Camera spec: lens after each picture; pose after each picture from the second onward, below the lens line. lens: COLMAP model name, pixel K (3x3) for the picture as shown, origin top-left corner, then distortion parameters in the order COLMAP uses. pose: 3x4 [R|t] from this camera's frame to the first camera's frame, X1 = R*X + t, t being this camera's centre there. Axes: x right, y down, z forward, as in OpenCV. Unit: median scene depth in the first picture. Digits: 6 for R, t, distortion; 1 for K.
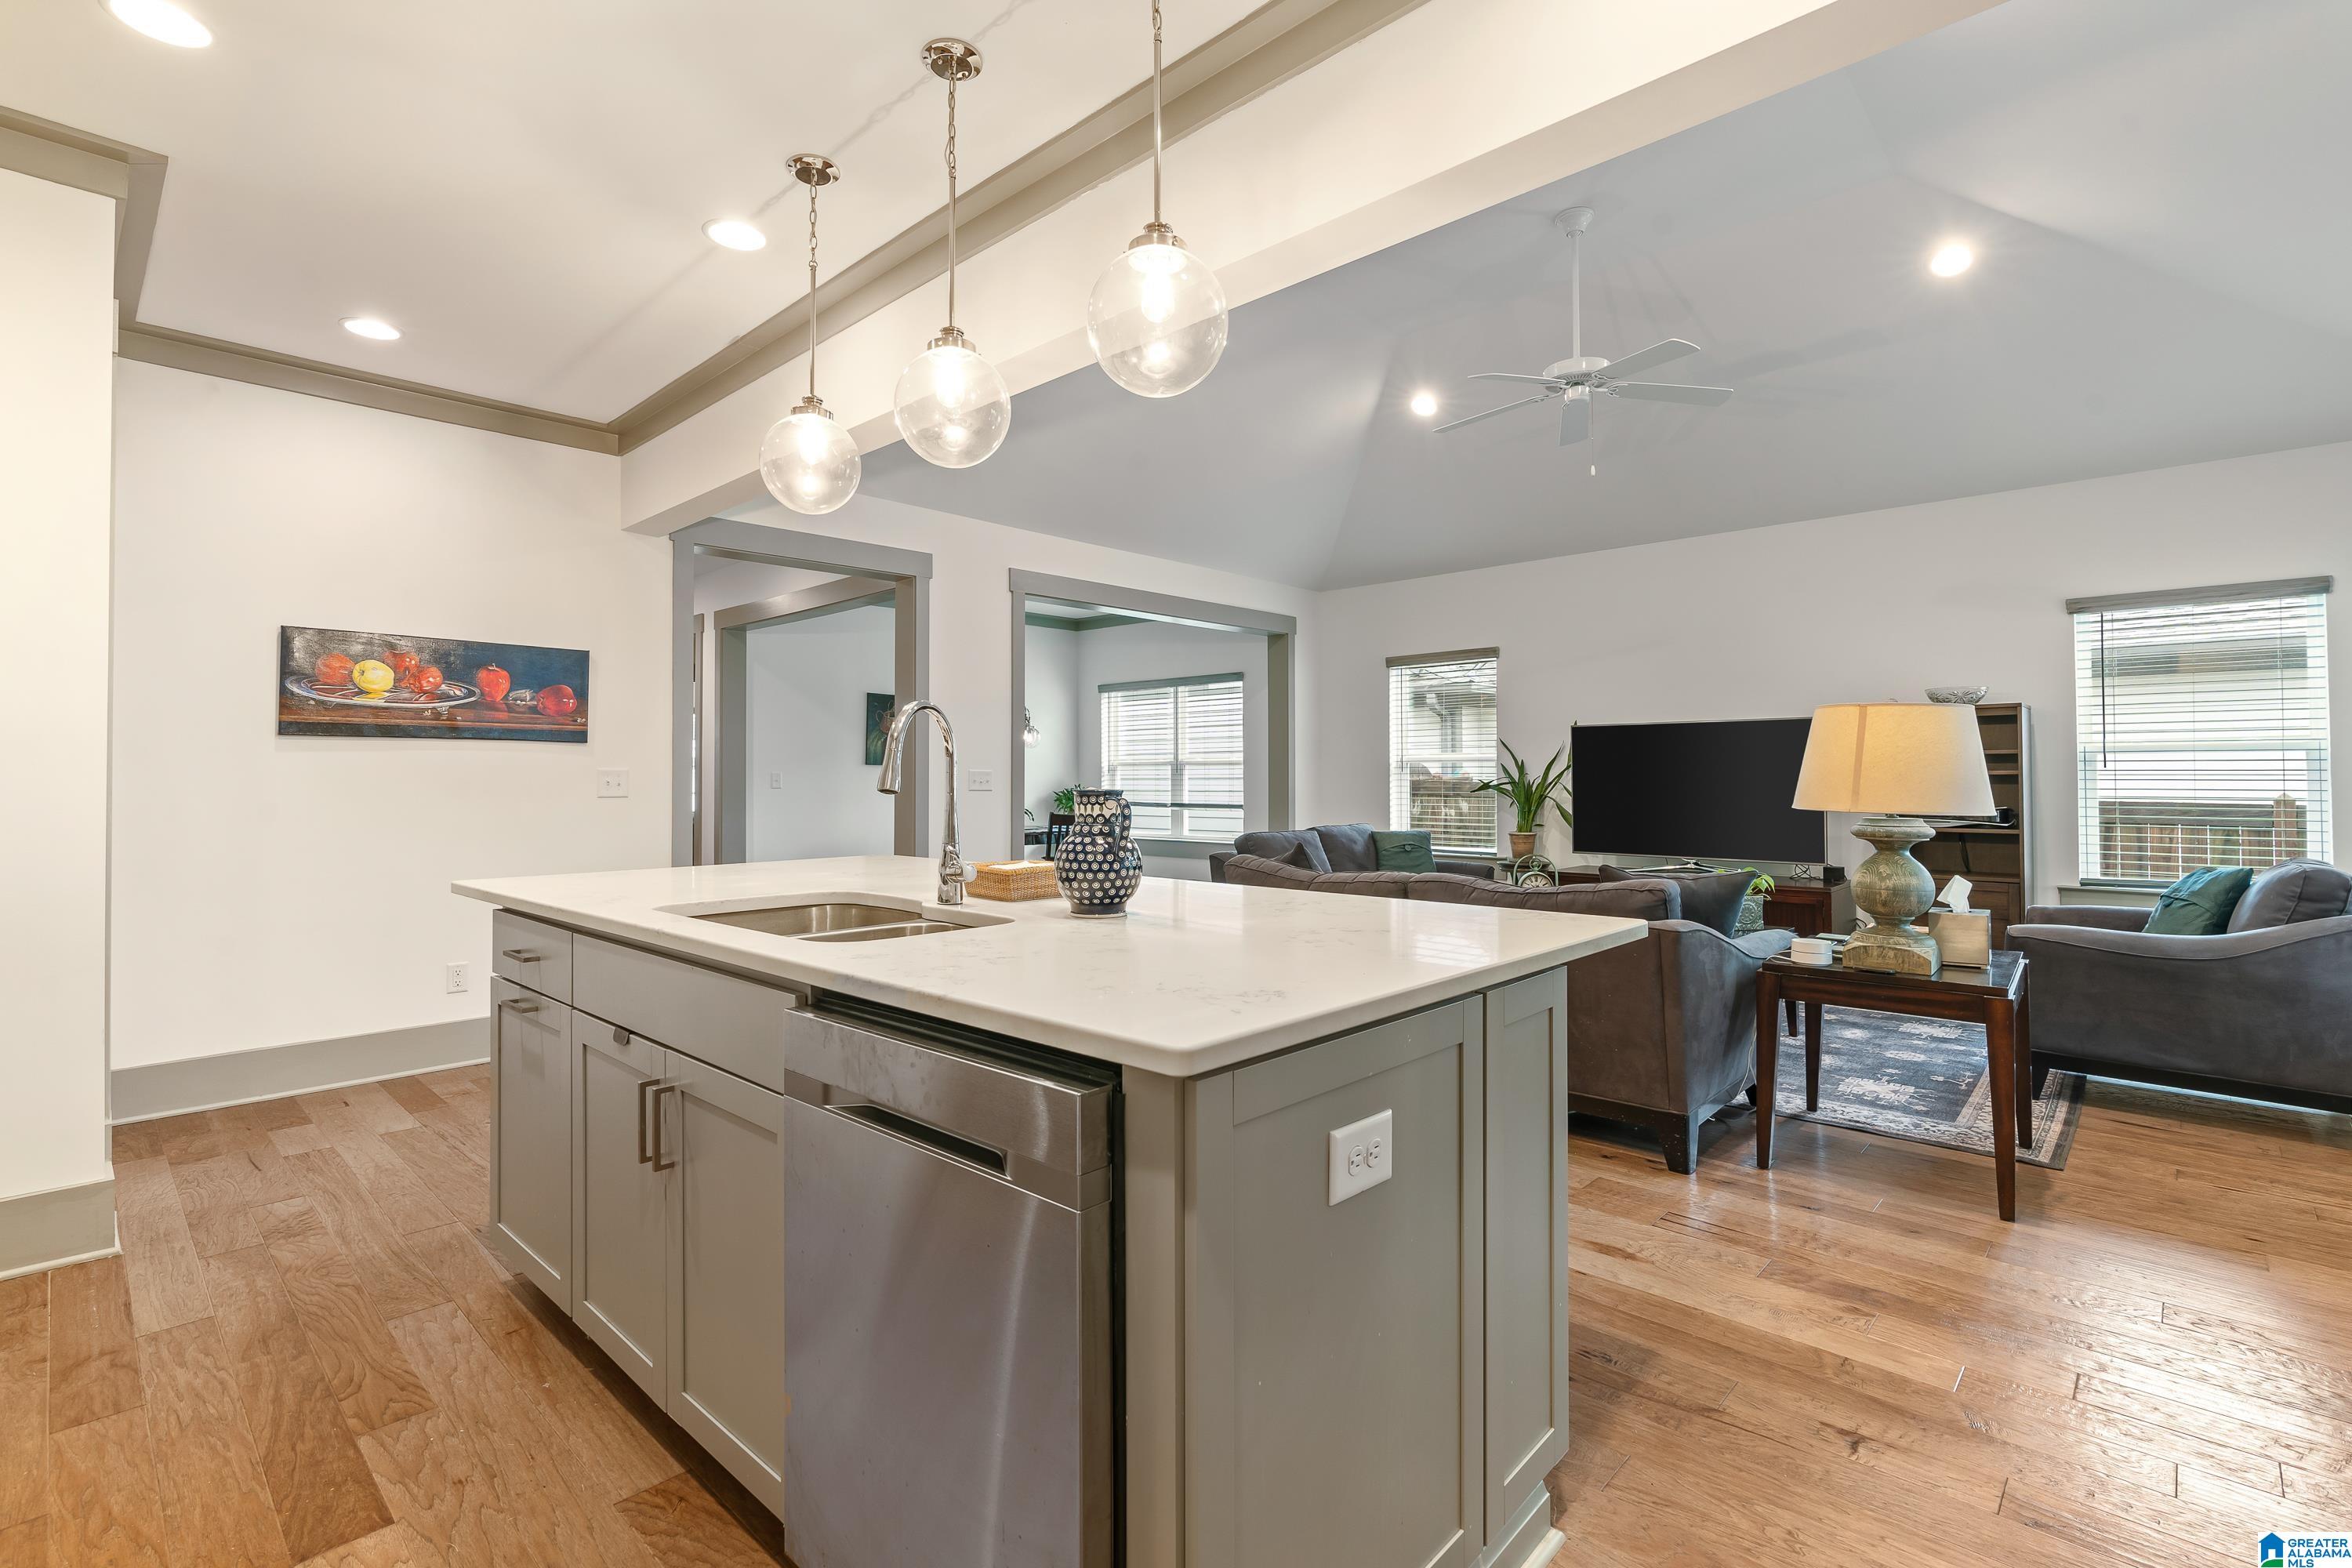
lens RADIAL K [[1080.1, 0, 1179.9], [0, 1080.1, 758.1], [0, 0, 1]] dist [-0.001143, -0.000129]
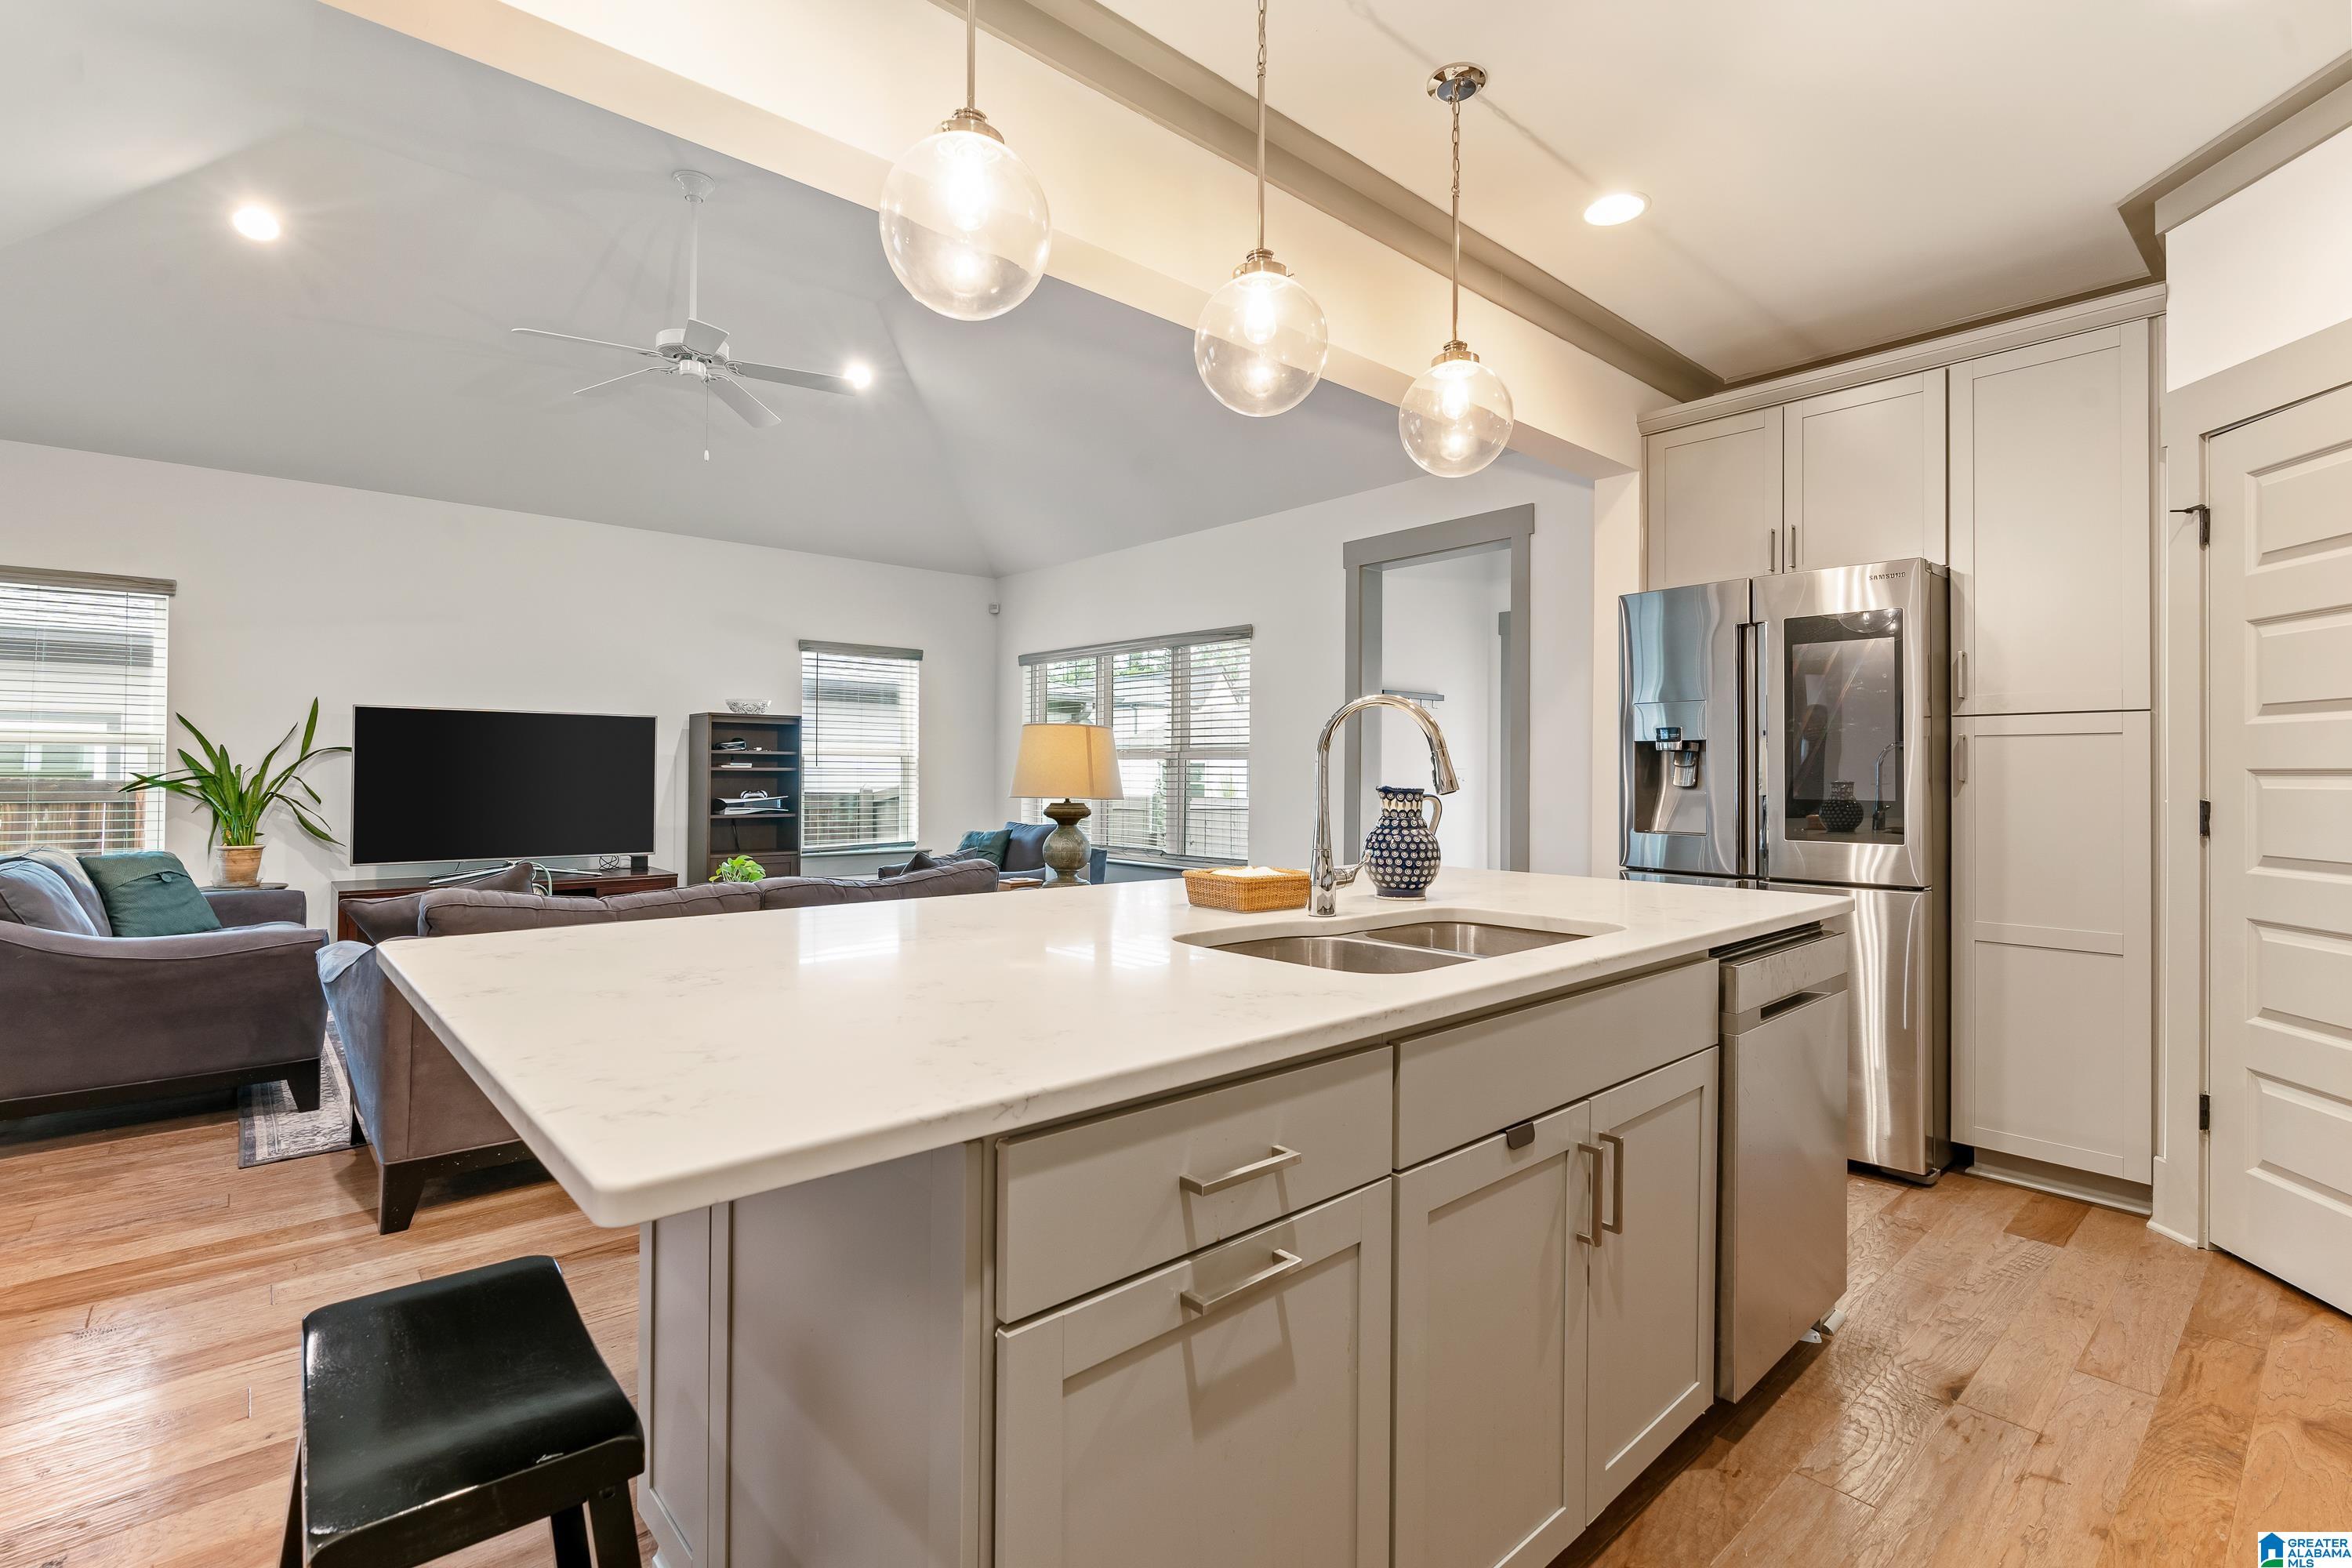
lens RADIAL K [[1115.6, 0, 1118.3], [0, 1115.6, 767.0], [0, 0, 1]] dist [-0.003058, -0.000512]
pose [[0.098423, 0.005706, 0.995128, -0.566828], [-0.025650, 0.999666, -0.003195, 0.005126], [-0.994814, -0.025210, 0.098537, 0.526467]]
